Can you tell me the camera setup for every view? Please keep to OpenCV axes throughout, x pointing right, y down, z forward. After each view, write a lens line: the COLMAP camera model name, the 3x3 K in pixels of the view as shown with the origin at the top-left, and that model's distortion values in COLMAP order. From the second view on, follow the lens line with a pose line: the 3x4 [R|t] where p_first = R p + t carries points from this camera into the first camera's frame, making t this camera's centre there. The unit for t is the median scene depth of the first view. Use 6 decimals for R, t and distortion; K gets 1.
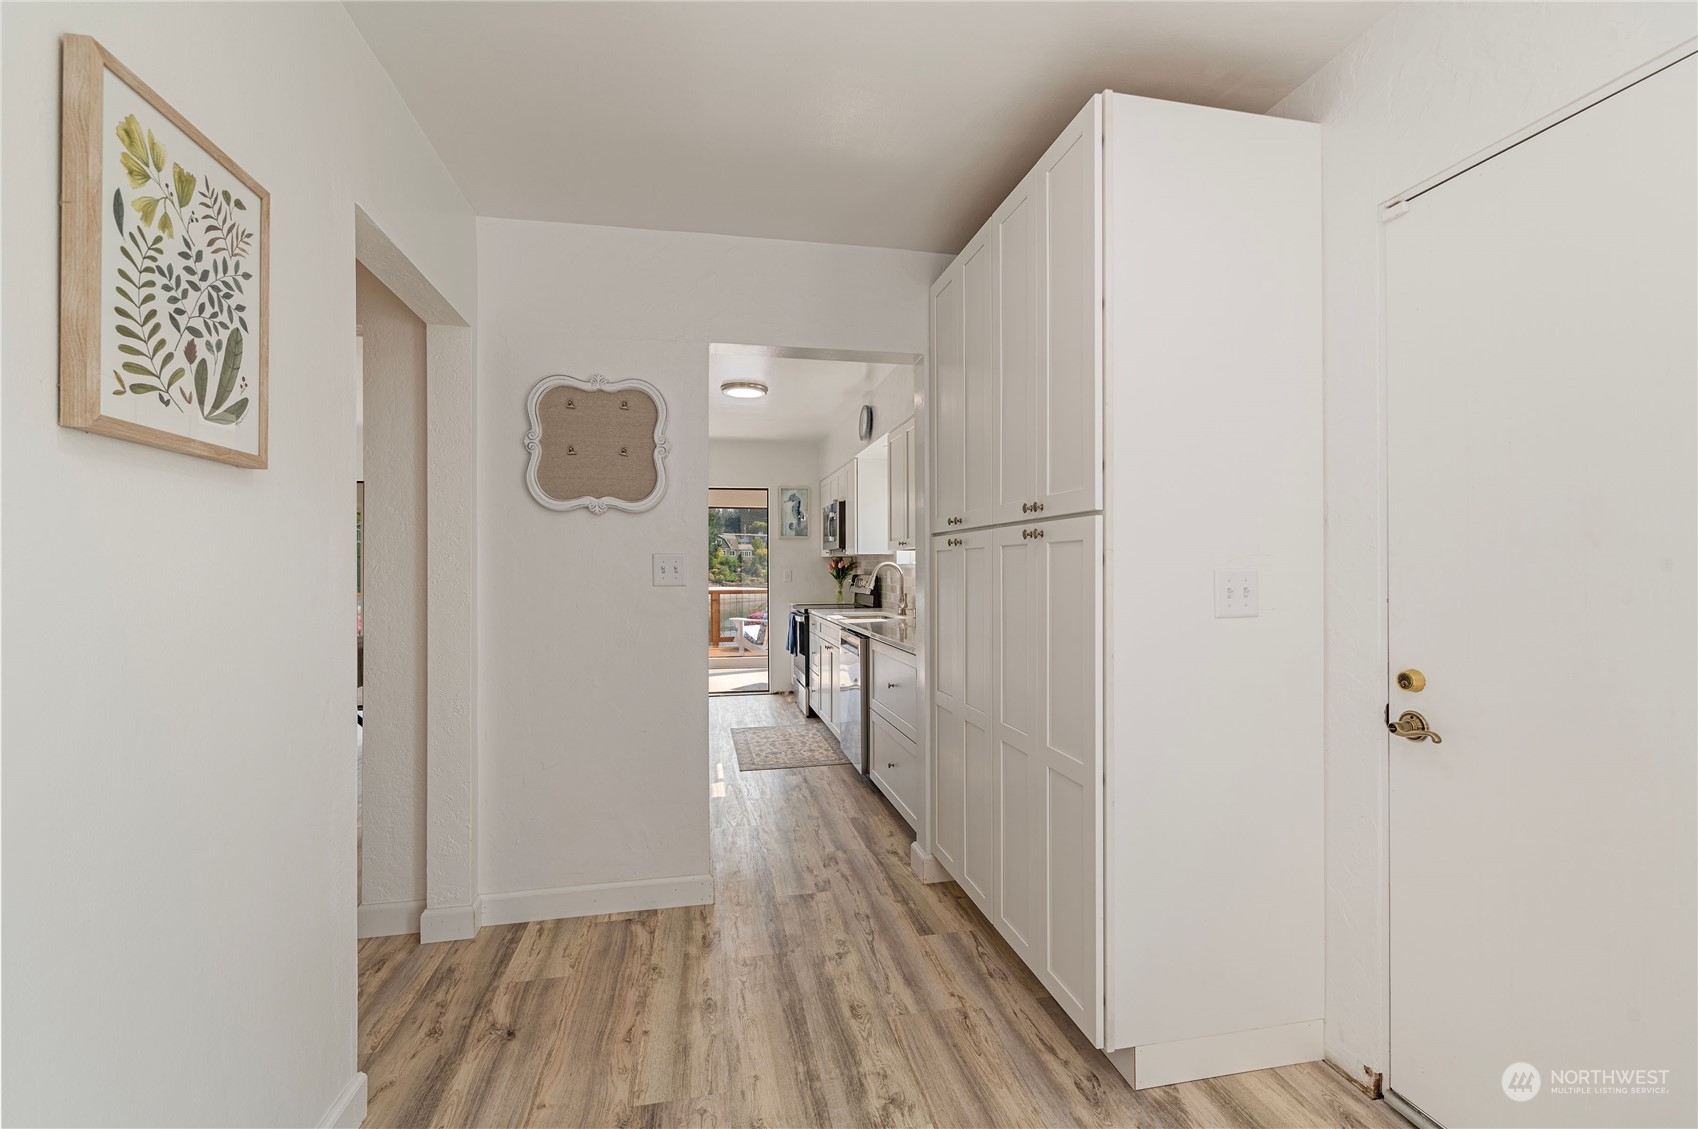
lens RADIAL K [[725.6, 0, 849.0], [0, 725.6, 564.5], [0, 0, 1]] dist [0.001407, -0.000357]
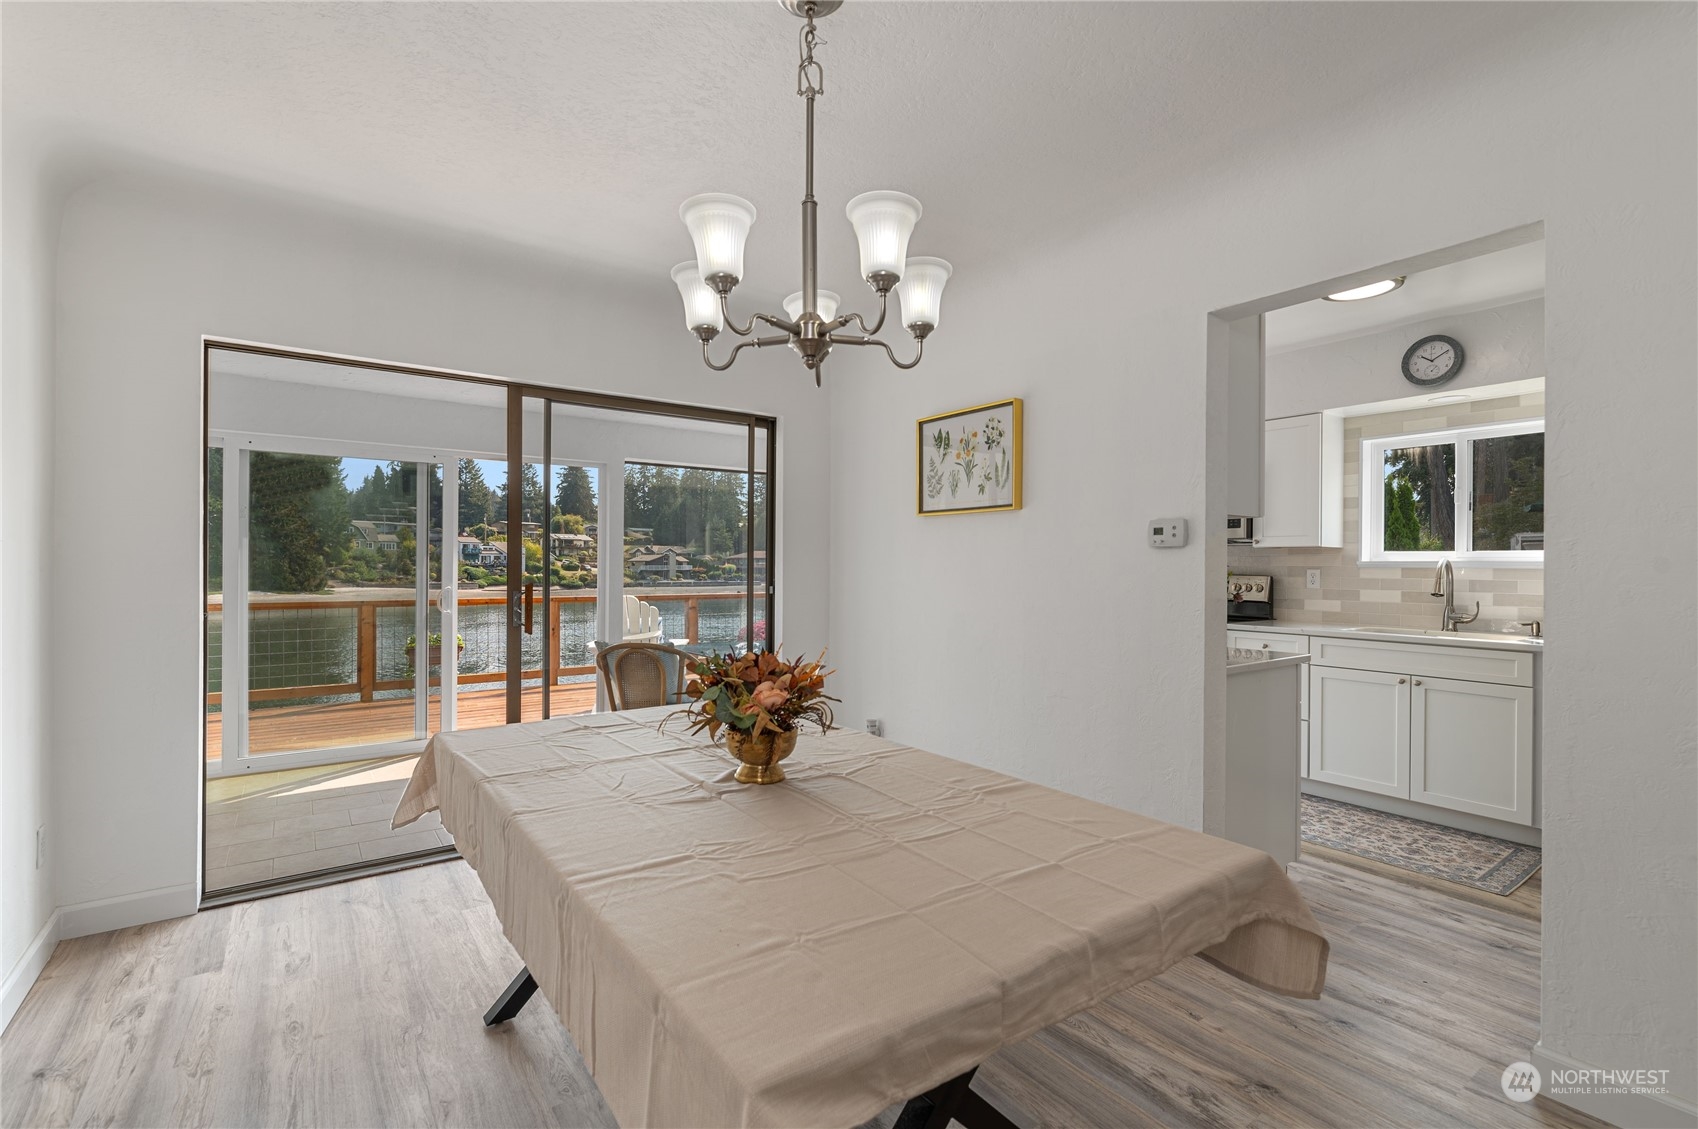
lens RADIAL K [[762.3, 0, 847.4], [0, 762.3, 567.7], [0, 0, 1]] dist [0.001268, 0.000135]
pose [[0.913139, 0.004183, 0.407628, -0.612856], [-0.007309, 0.999955, 0.006112, 0.004551], [-0.407584, -0.008561, 0.913128, 0.425365]]
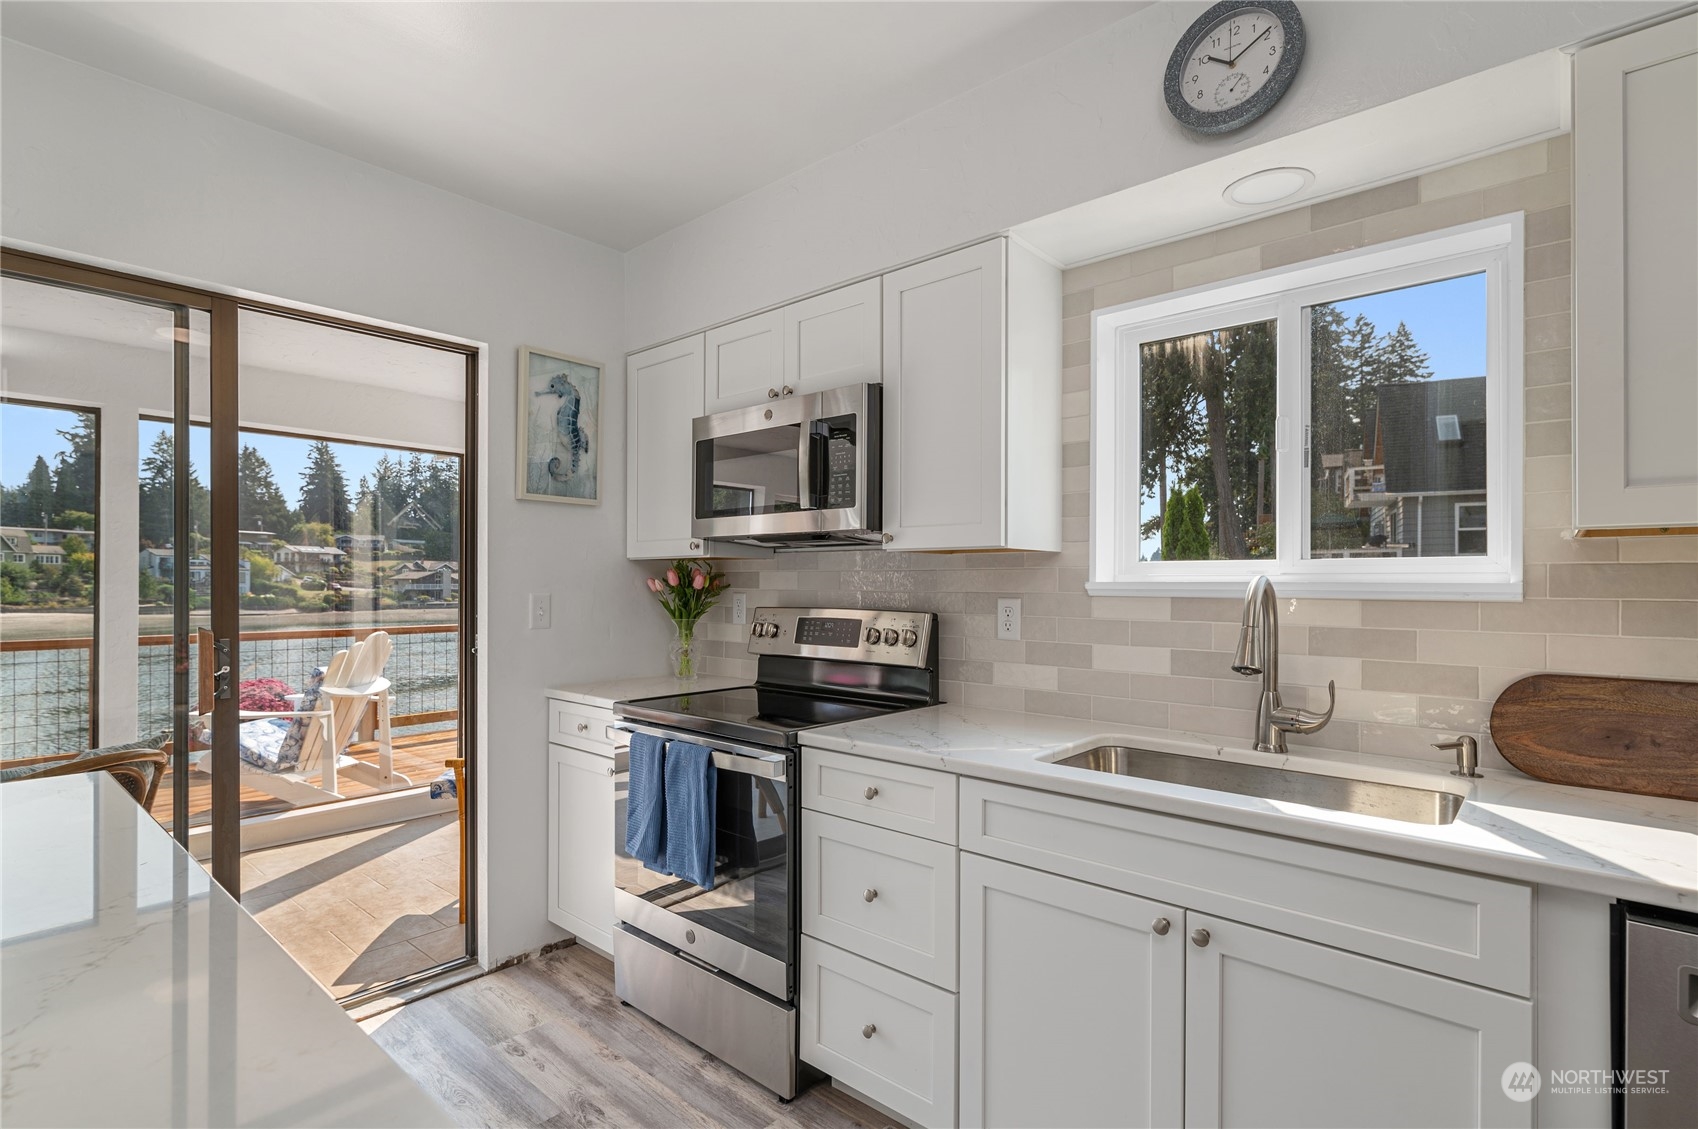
lens RADIAL K [[809.3, 0, 847.8], [0, 809.3, 581.3], [0, 0, 1]] dist [0.000492, -0.000107]
pose [[0.800809, 0.006772, 0.598881, -0.210260], [-0.007349, 0.999972, -0.001480, 0.000775], [-0.598874, -0.003216, 0.800836, 0.647881]]
